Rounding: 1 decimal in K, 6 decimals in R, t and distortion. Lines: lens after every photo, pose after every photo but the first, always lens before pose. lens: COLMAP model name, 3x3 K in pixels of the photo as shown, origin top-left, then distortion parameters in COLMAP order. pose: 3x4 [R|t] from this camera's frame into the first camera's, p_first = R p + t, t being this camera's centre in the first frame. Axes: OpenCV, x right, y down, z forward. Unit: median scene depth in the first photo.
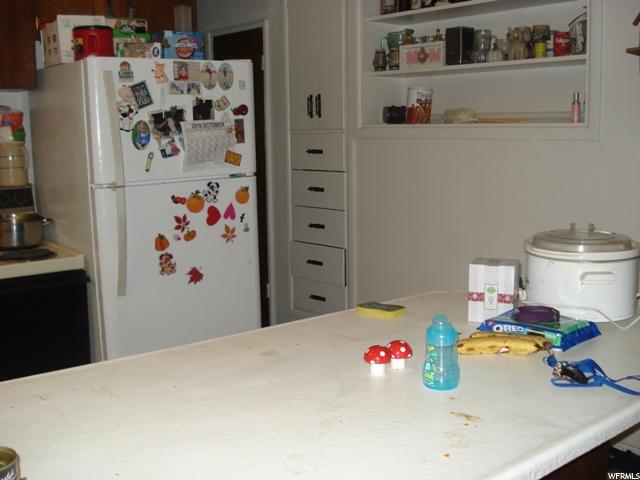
lens RADIAL K [[753.5, 0, 320.0], [0, 753.5, 240.0], [0, 0, 1]] dist [-0.002586, -0.300695]
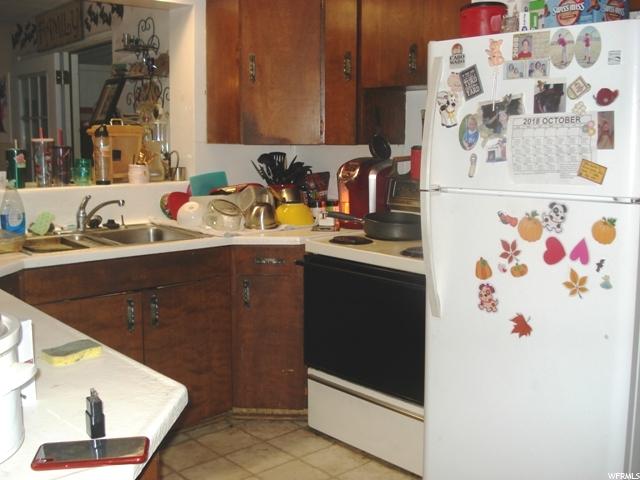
lens RADIAL K [[753.5, 0, 320.0], [0, 753.5, 240.0], [0, 0, 1]] dist [-0.002586, -0.300695]
pose [[0.008181, 0.156727, -0.987608, 0.551942], [-0.148091, 0.976940, 0.153808, -0.120079], [0.988940, 0.144997, 0.031202, 0.787192]]
